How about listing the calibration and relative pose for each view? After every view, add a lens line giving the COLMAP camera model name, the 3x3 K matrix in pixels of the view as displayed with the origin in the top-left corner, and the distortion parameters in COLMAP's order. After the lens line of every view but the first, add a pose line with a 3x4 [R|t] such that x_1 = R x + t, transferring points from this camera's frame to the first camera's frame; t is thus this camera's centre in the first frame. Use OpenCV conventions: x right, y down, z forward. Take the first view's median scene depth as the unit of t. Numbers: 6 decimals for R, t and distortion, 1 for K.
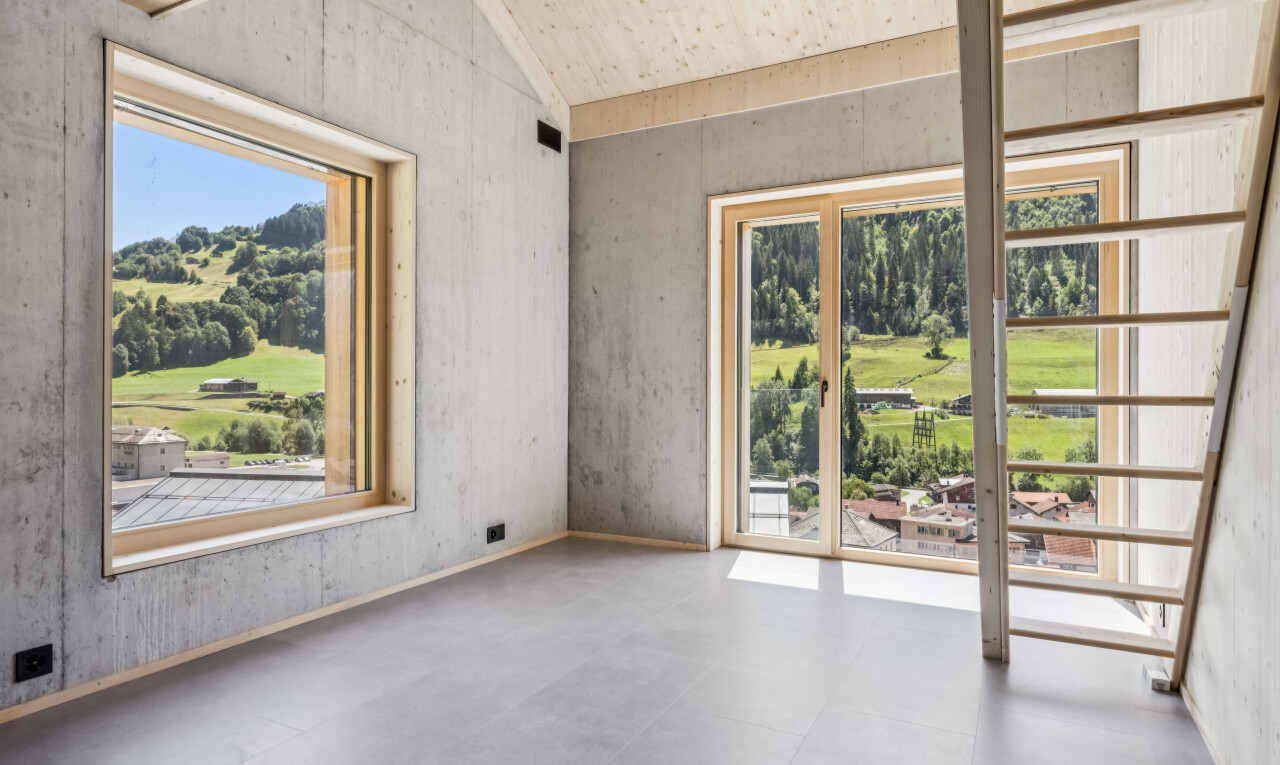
lens RADIAL K [[752.9, 0, 637.0], [0, 752.9, 388.4], [0, 0, 1]] dist [0.002209, 0.001760]
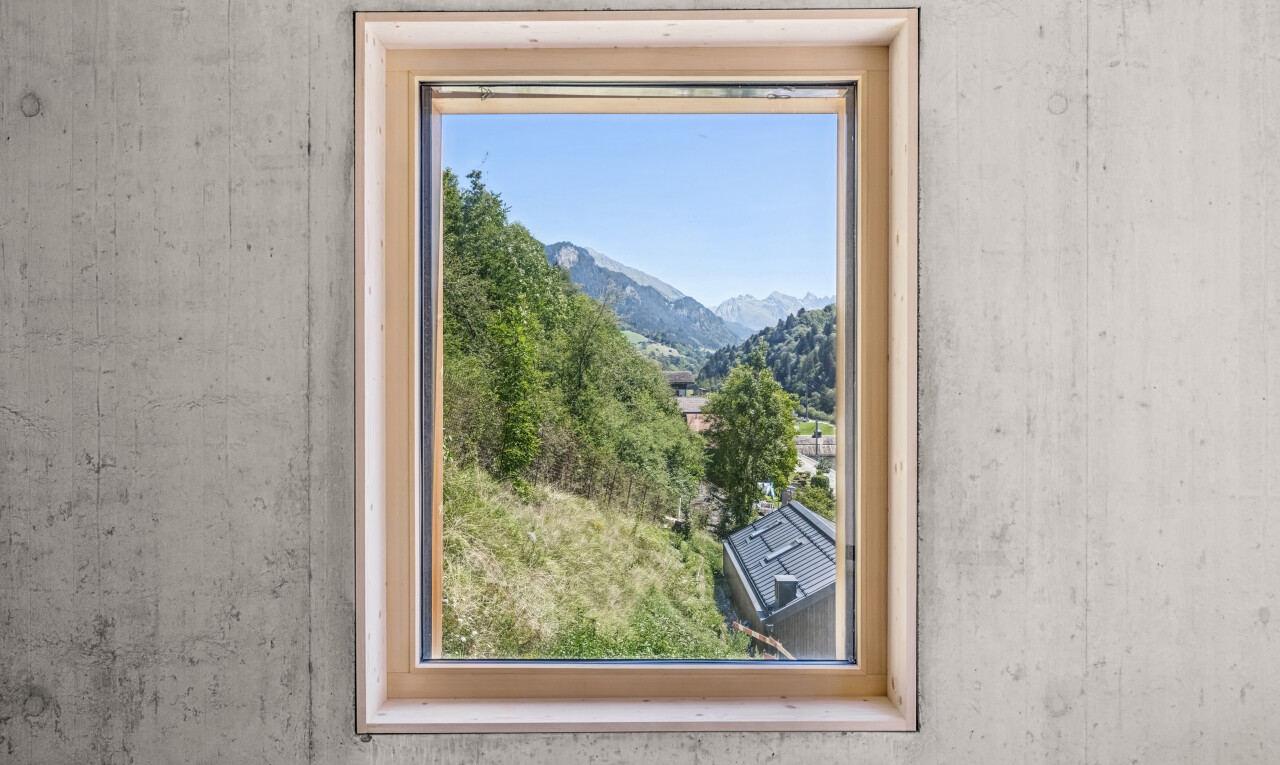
lens RADIAL K [[894.8, 0, 632.0], [0, 894.8, 388.8], [0, 0, 1]] dist [0.002683, 0.000662]
pose [[0.459553, 0.002348, -0.888147, 0.204617], [0.000944, 0.999995, 0.003131, -0.093745], [0.888150, -0.002277, 0.459549, 0.832789]]
